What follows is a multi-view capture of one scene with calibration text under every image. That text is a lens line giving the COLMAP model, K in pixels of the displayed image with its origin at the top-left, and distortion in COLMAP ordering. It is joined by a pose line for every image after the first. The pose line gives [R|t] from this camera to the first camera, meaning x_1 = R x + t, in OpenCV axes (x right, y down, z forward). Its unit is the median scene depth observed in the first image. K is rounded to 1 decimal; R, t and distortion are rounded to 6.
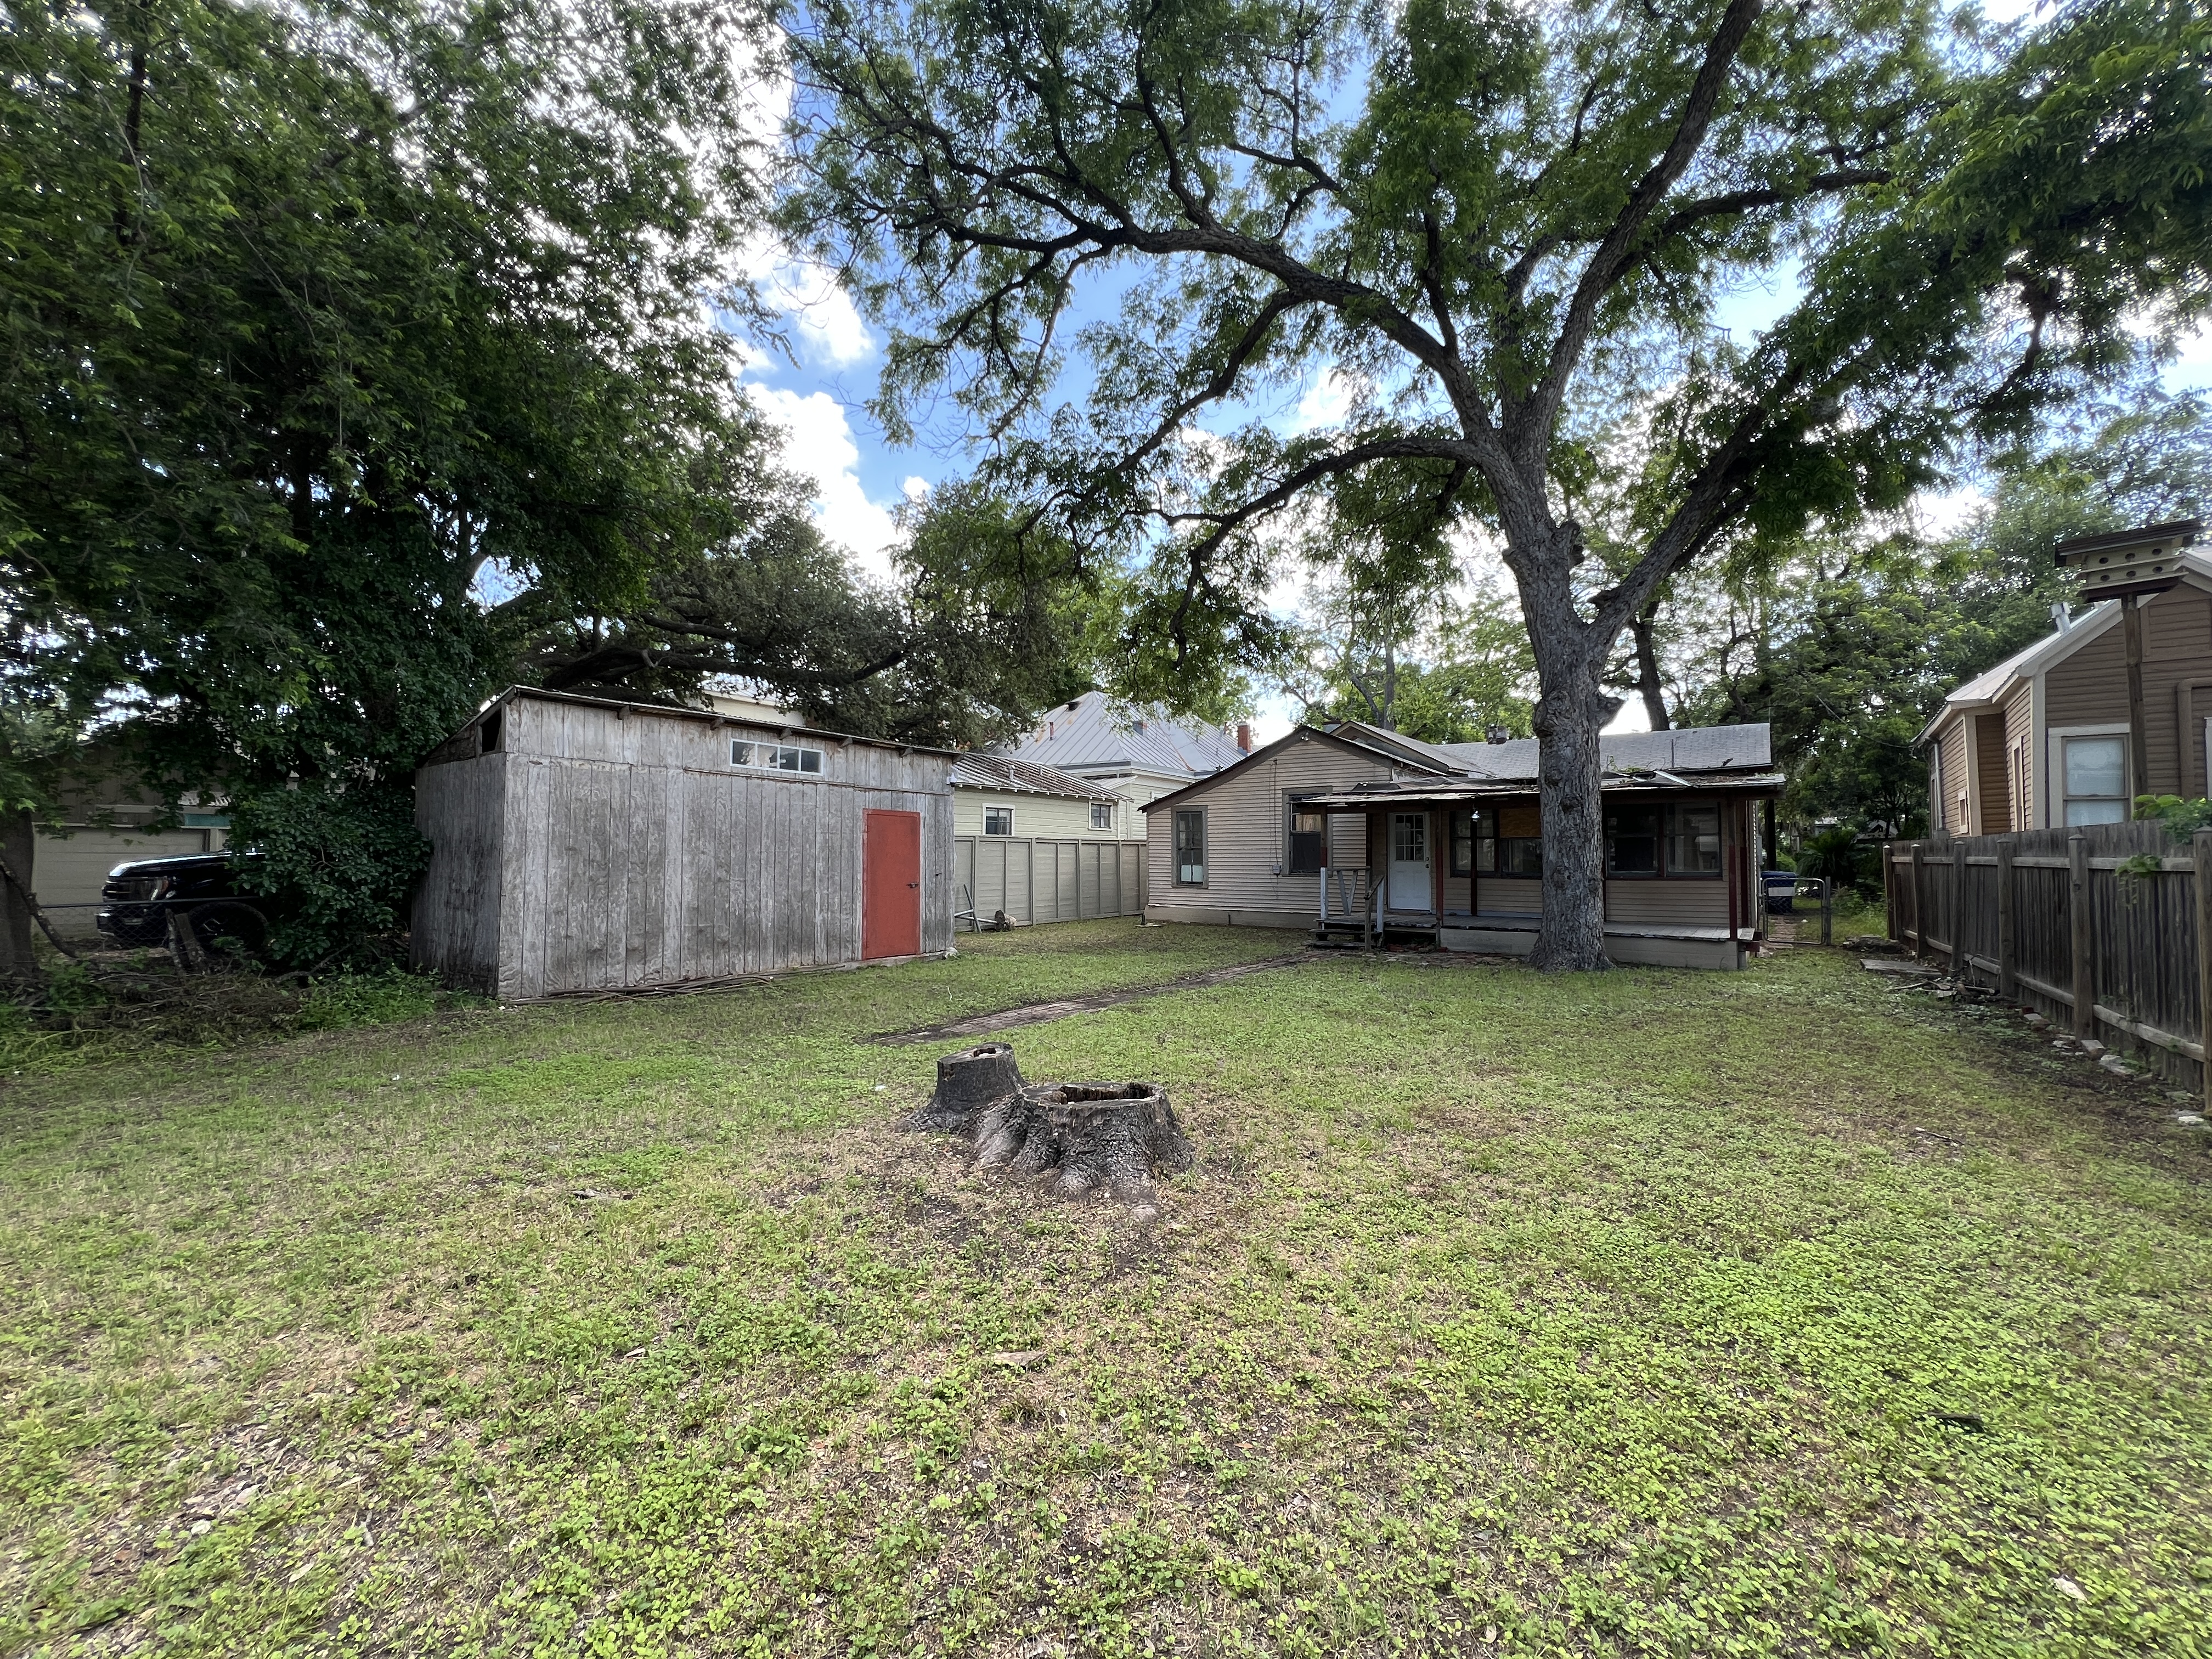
lens RADIAL K [[884.1, 0, 1102.7], [0, 884.1, 822.0], [0, 0, 1]] dist [-0.001674, 0.000739]
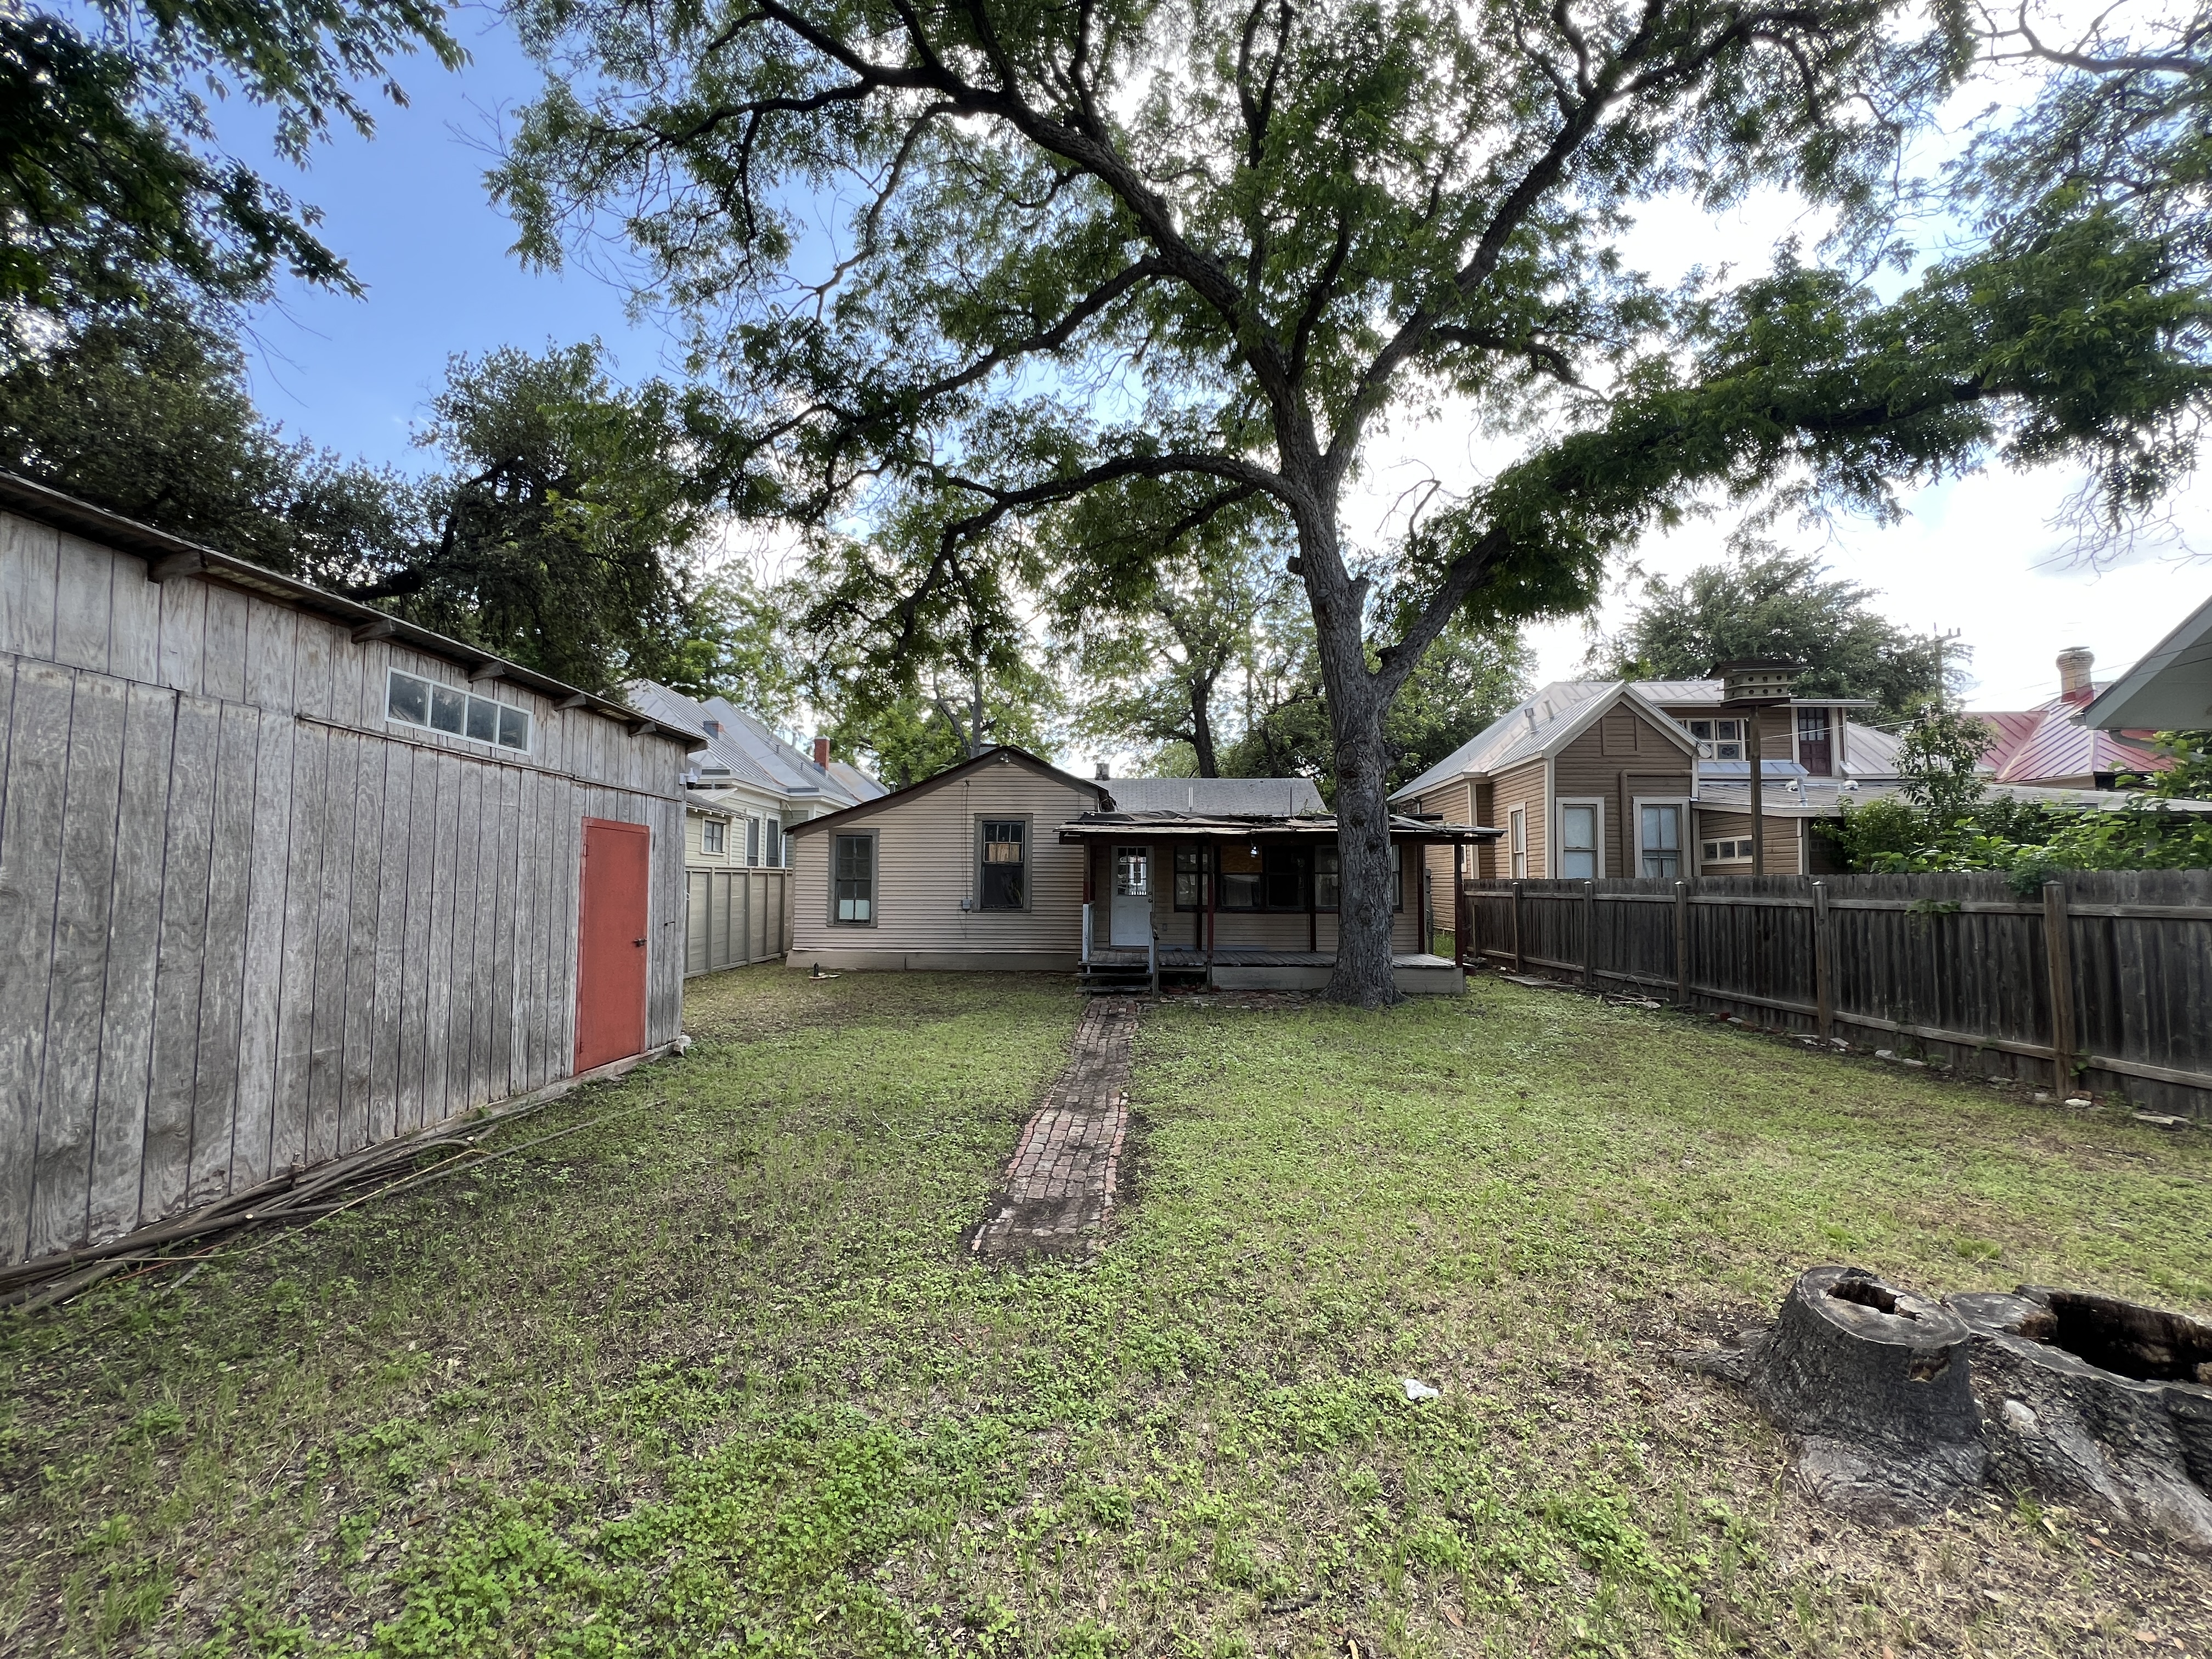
lens RADIAL K [[884.1, 0, 1107.4], [0, 884.1, 821.5], [0, 0, 1]] dist [-0.001674, 0.000739]
pose [[0.824509, 0.043088, 0.564206, -0.379363], [-0.025882, 0.998925, -0.038465, 0.002087], [-0.565256, 0.017112, 0.824738, 0.374966]]
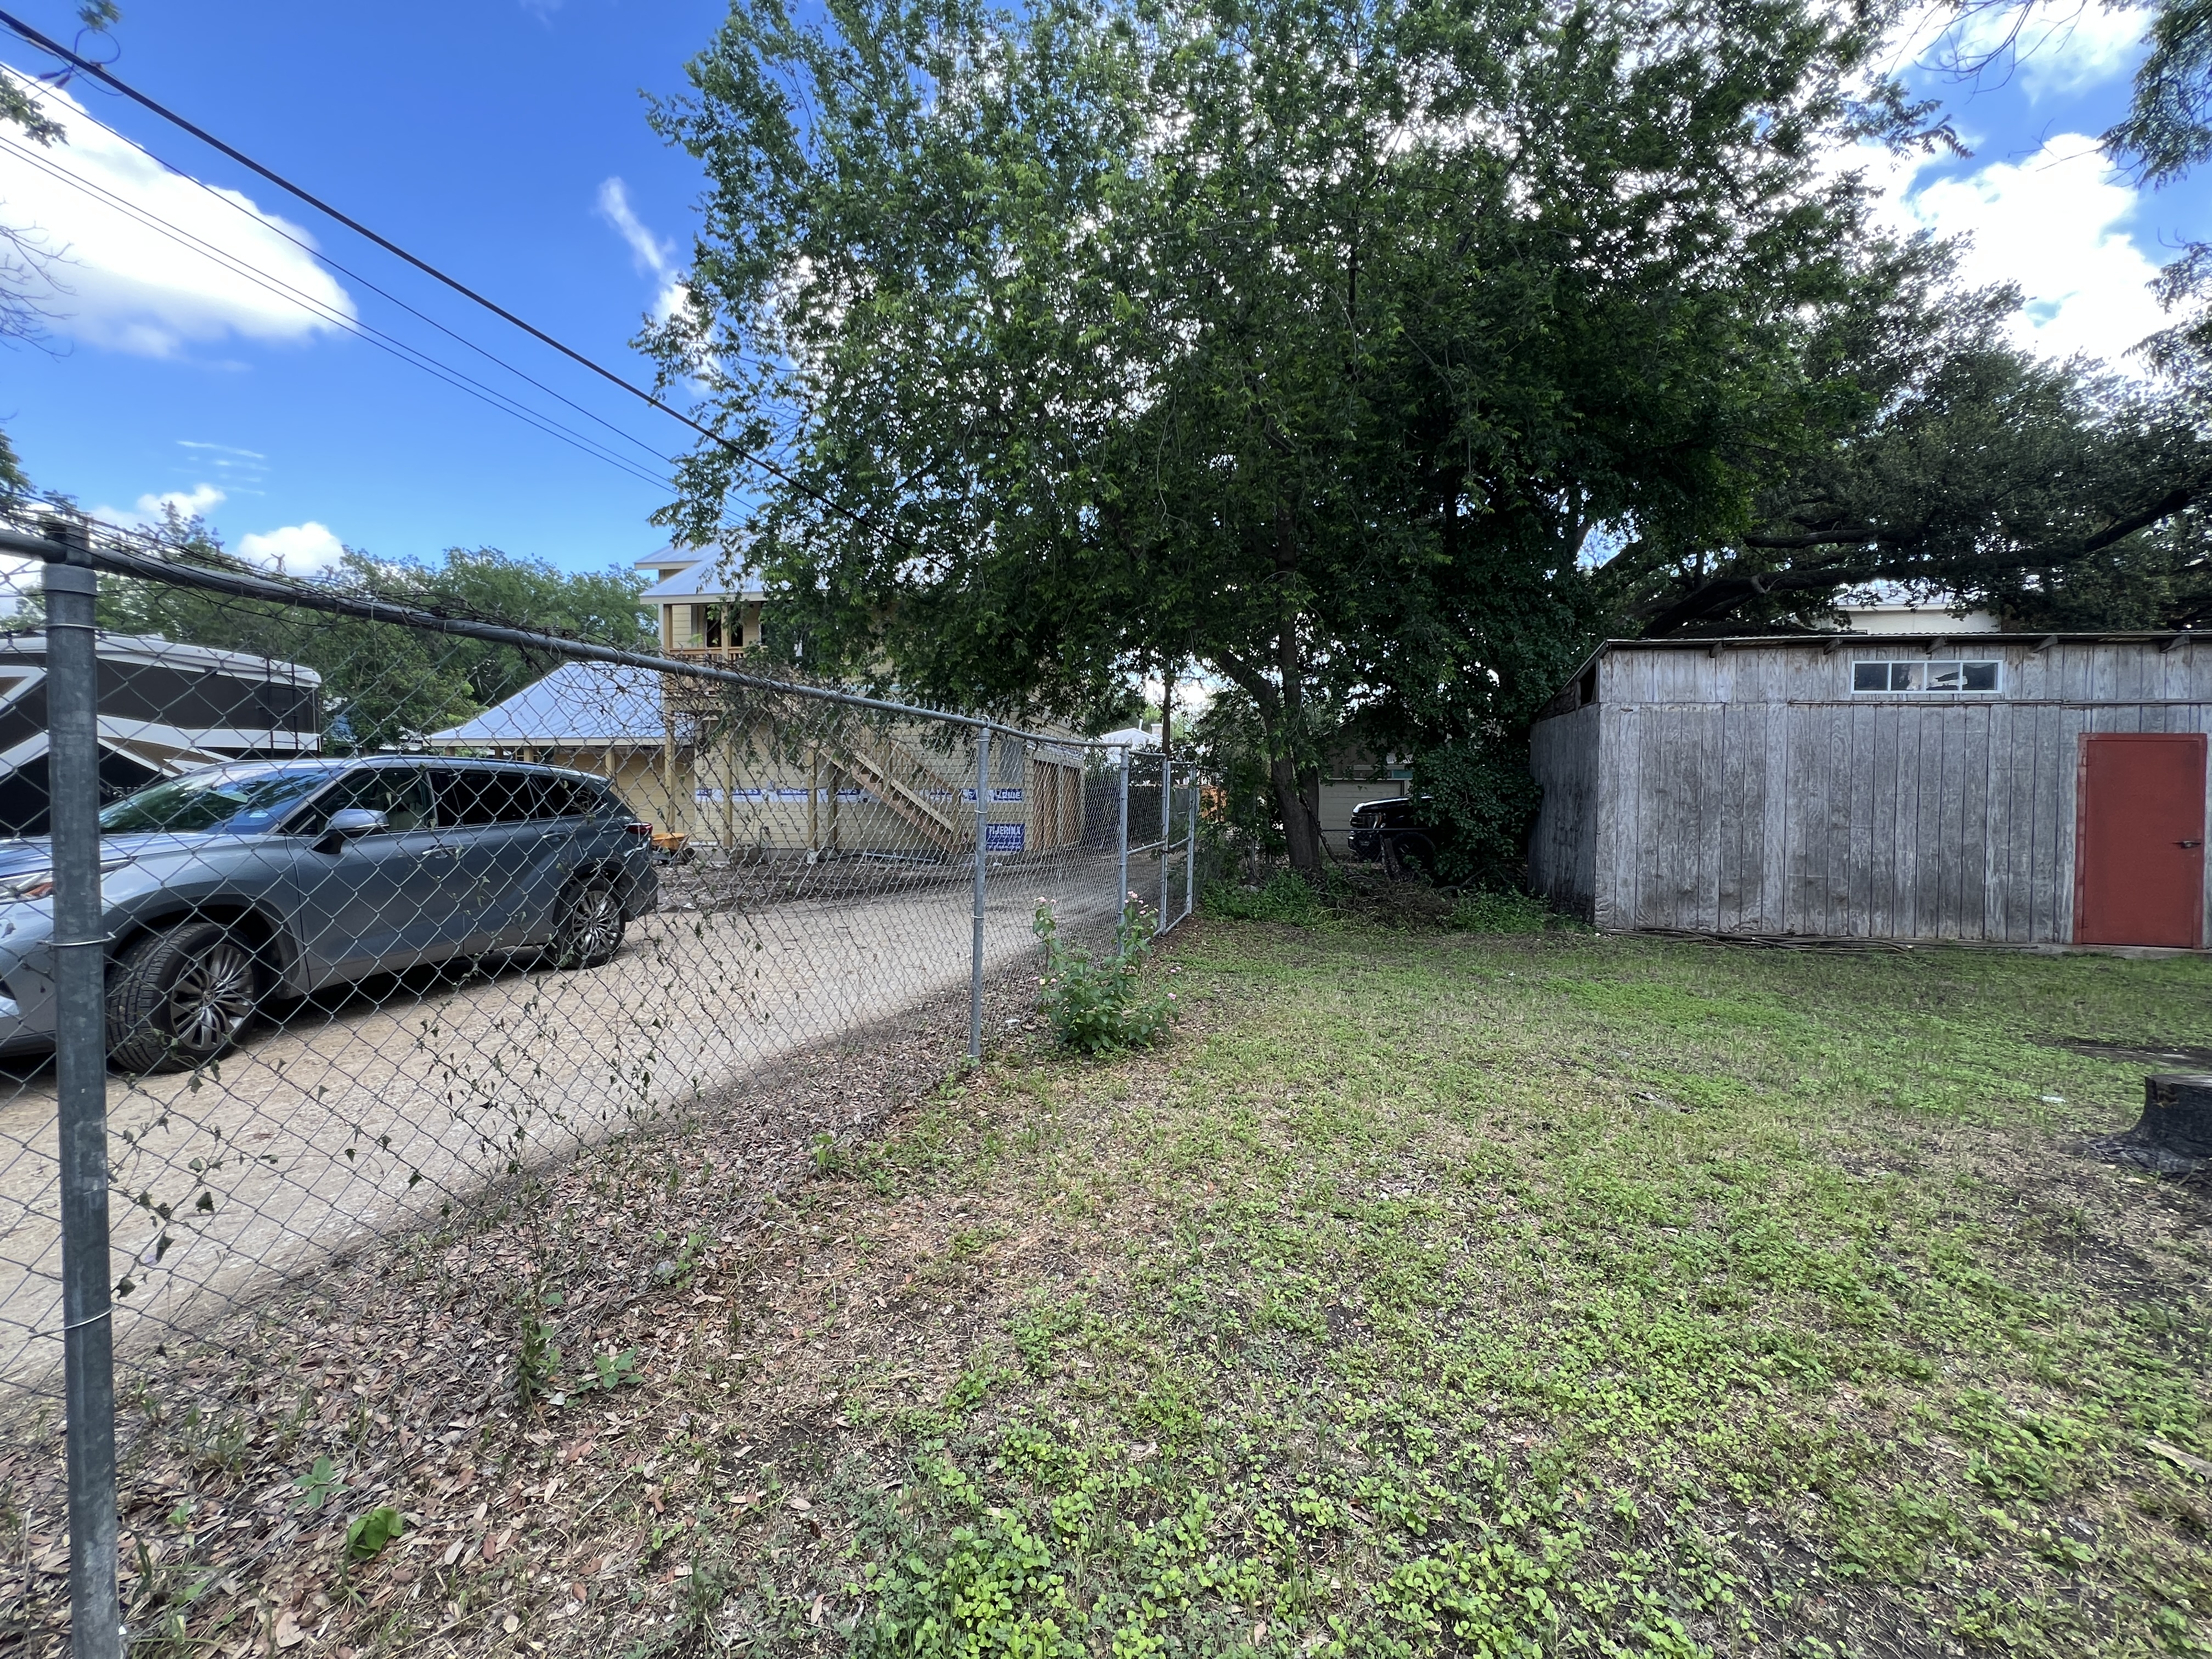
lens RADIAL K [[884.1, 0, 1102.4], [0, 884.1, 819.5], [0, 0, 1]] dist [-0.001674, 0.000739]
pose [[0.432710, 0.021052, -0.901288, 0.038964], [0.030014, 0.998837, 0.037741, 0.004541], [0.901034, -0.043382, 0.431574, -0.026768]]
